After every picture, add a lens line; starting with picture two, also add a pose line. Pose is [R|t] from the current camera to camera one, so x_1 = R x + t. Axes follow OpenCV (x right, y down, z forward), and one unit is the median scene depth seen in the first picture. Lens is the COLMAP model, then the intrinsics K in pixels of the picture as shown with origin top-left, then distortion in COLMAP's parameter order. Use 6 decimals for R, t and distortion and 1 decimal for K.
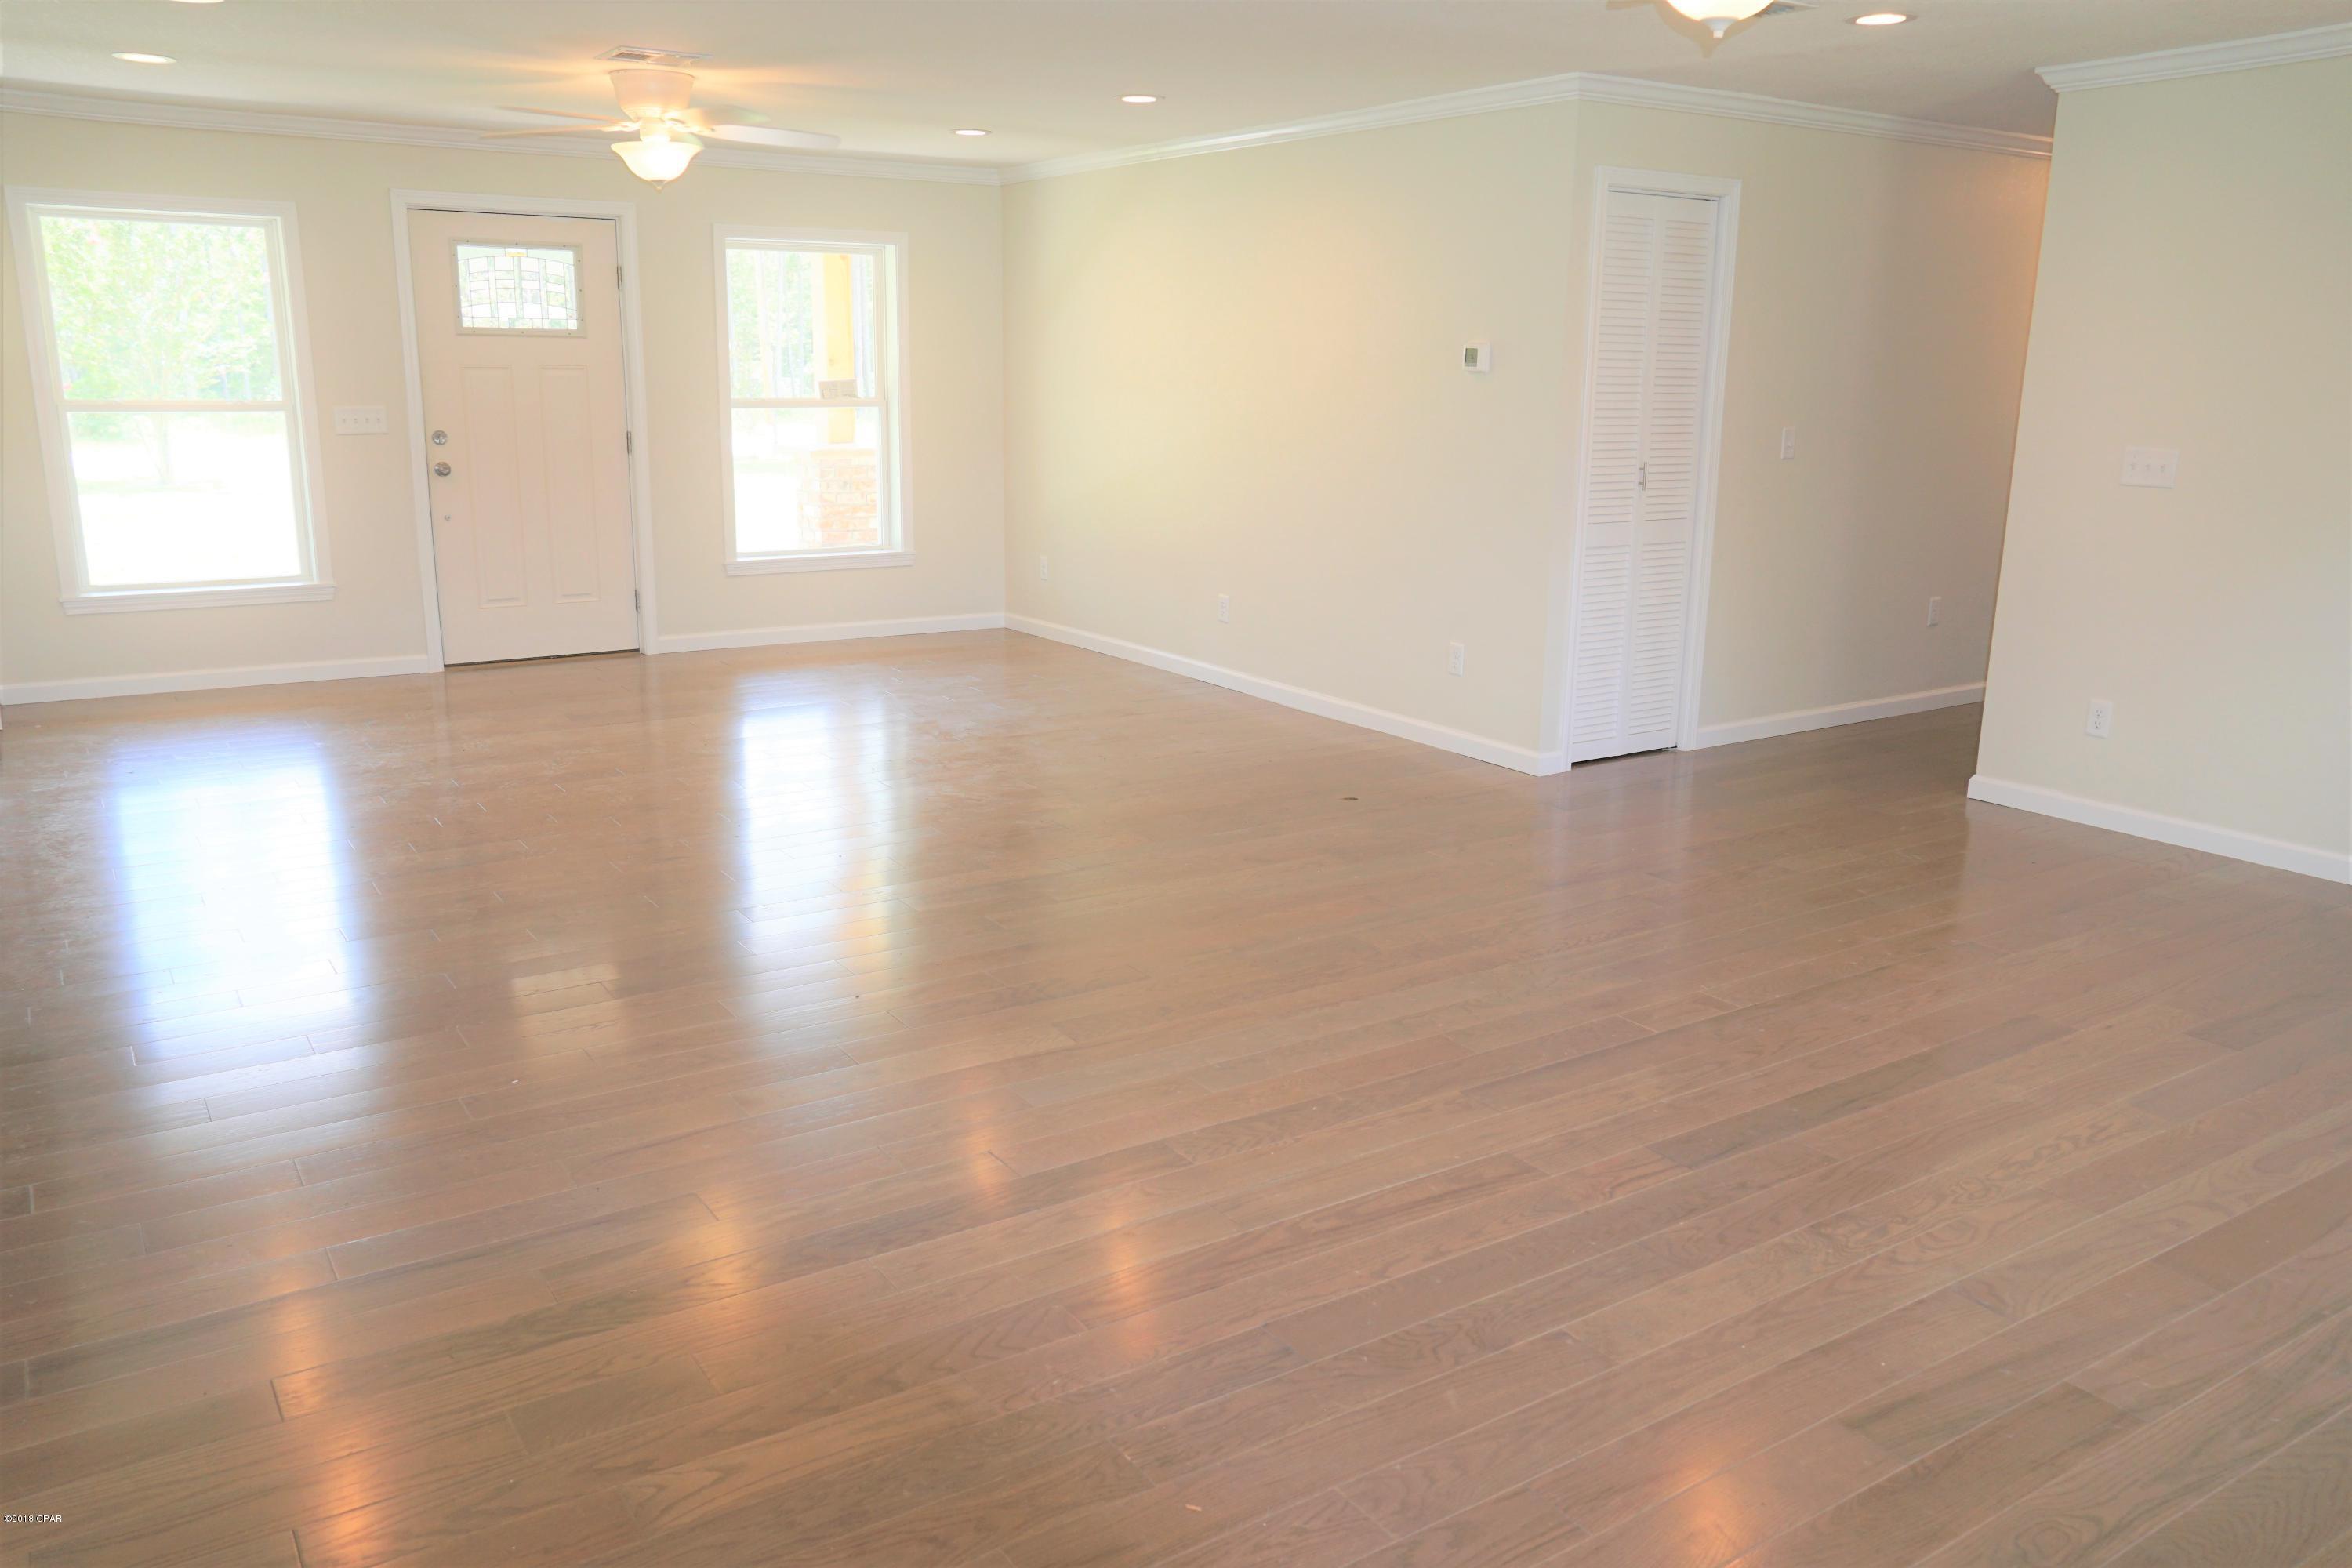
lens RADIAL K [[1773.2, 0, 1154.4], [0, 1773.2, 785.3], [0, 0, 1]] dist [-0.032797, 0.038112]
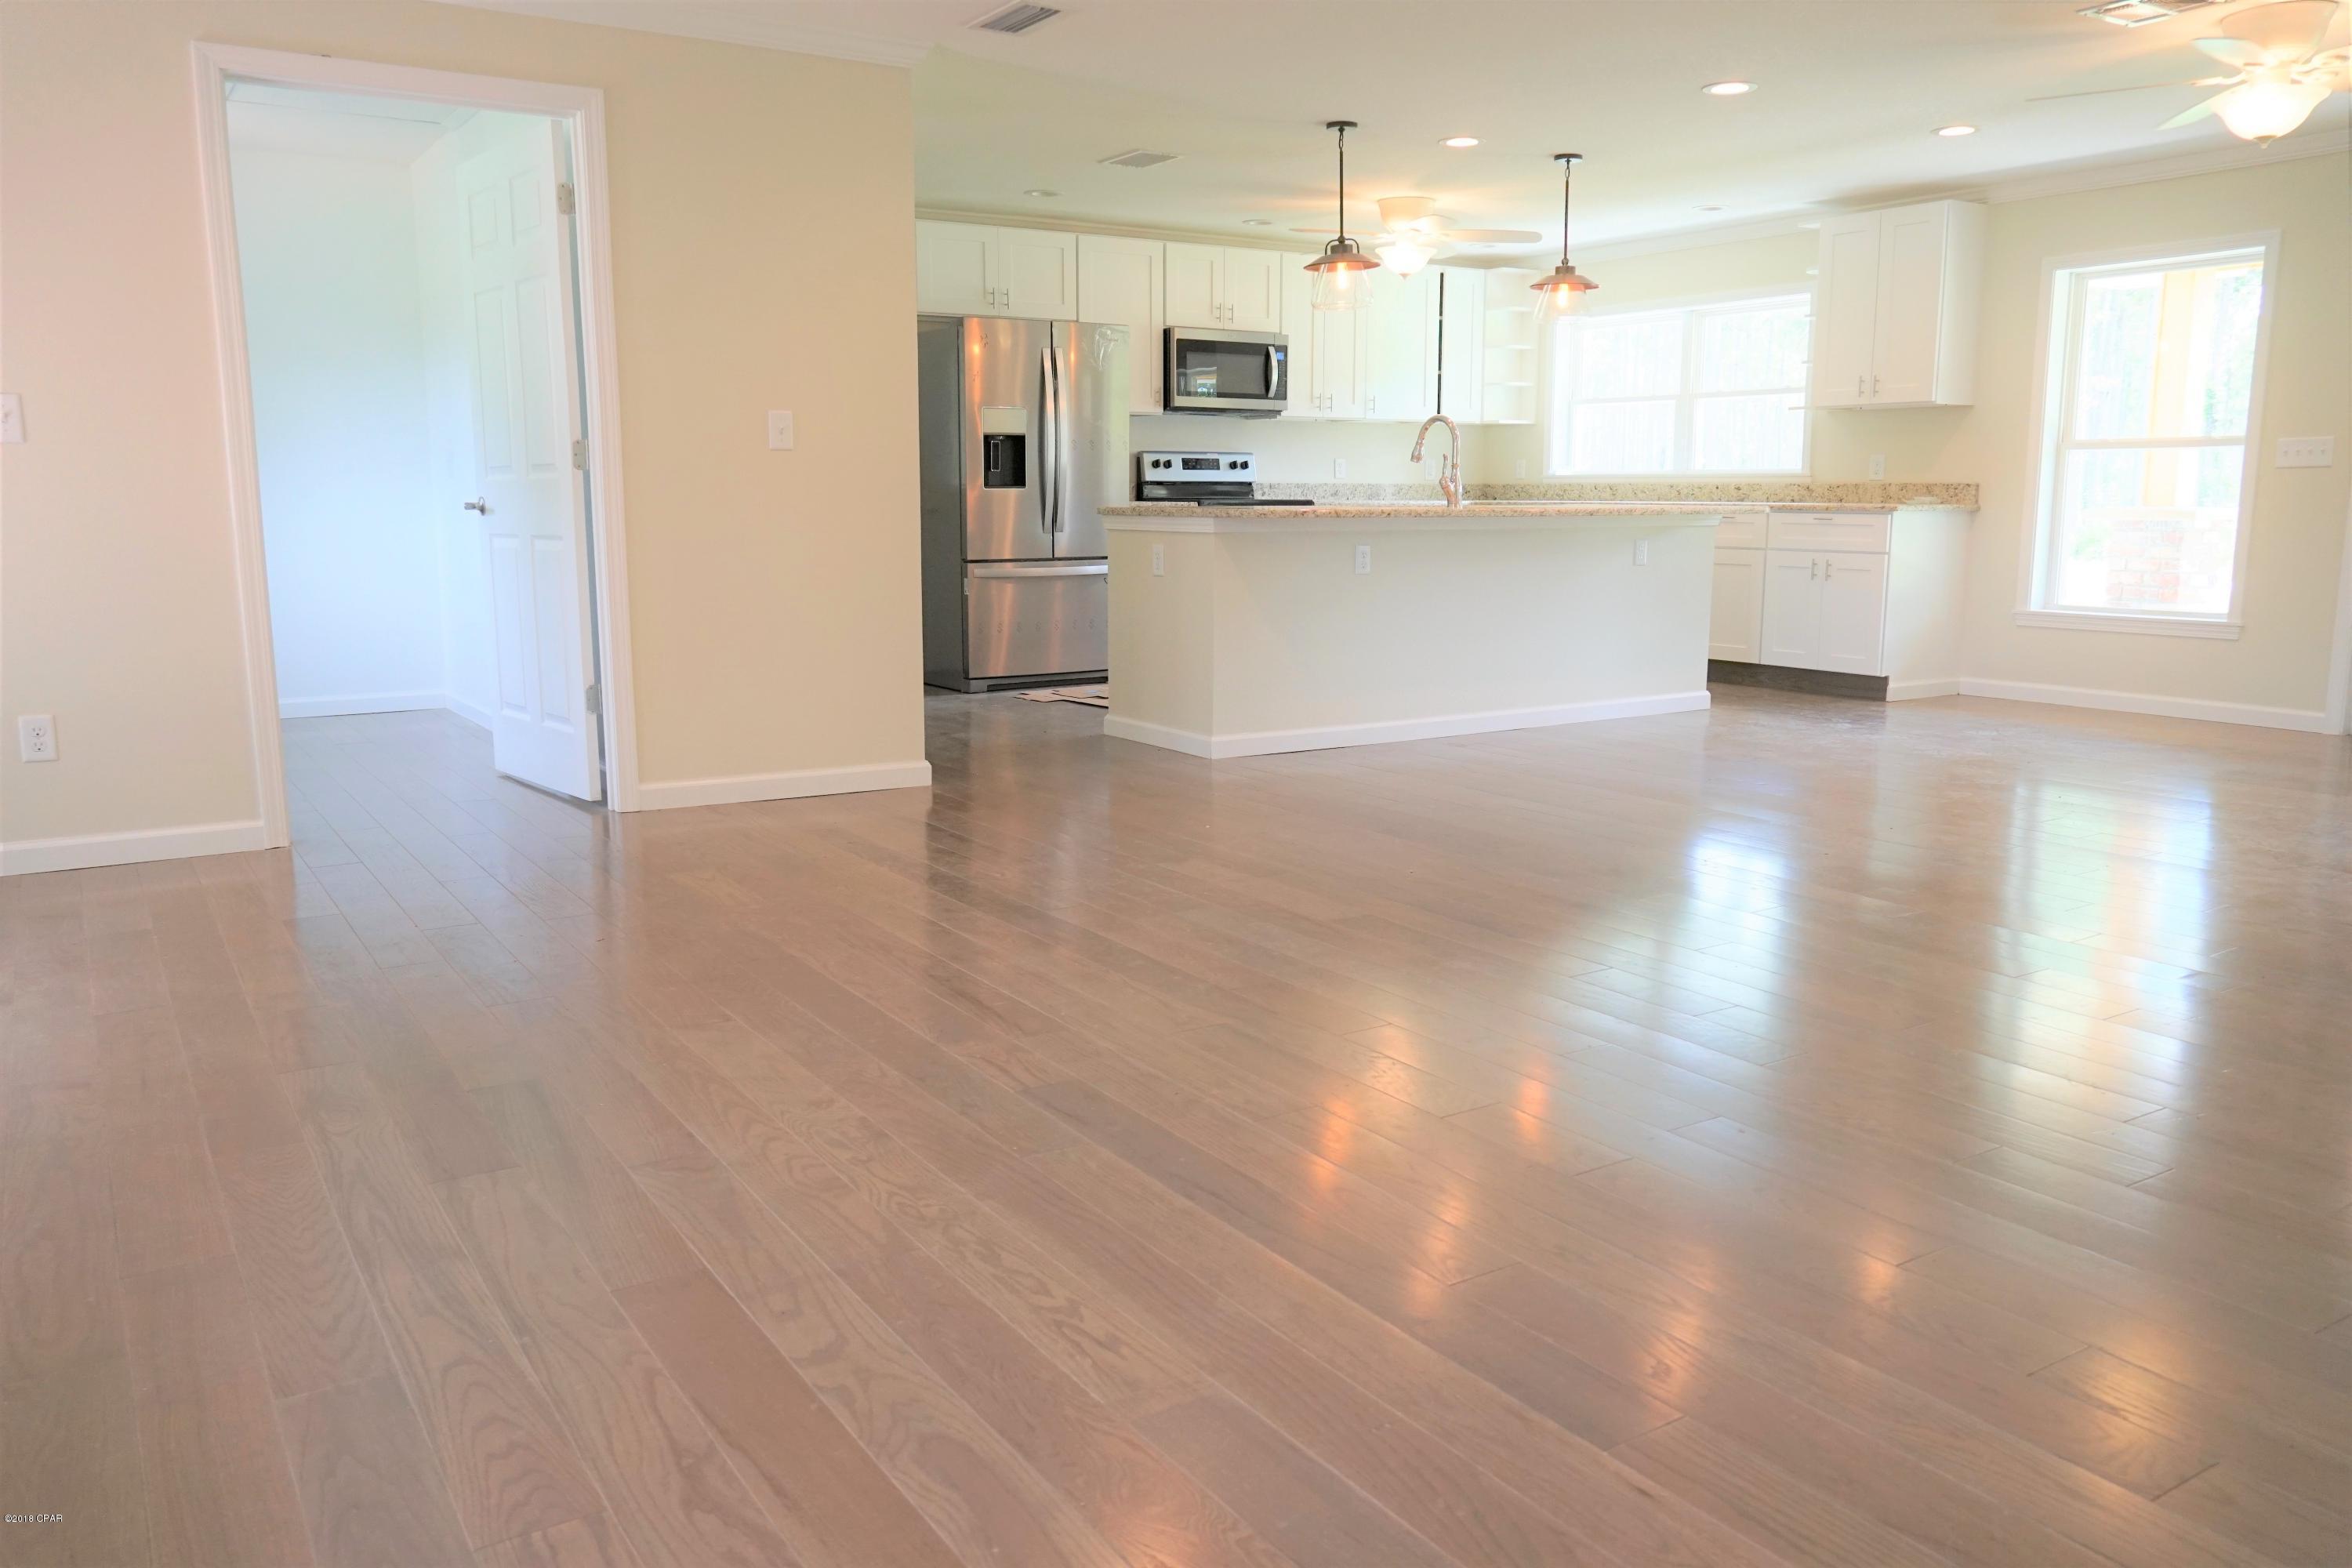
lens RADIAL K [[1773.2, 0, 1173.2], [0, 1773.2, 778.2], [0, 0, 1]] dist [-0.032797, 0.038112]
pose [[-0.022539, 0.146851, -0.988902, 0.697898], [-0.238951, 0.959693, 0.147959, -0.050651], [0.970770, 0.239634, 0.013460, 0.617646]]
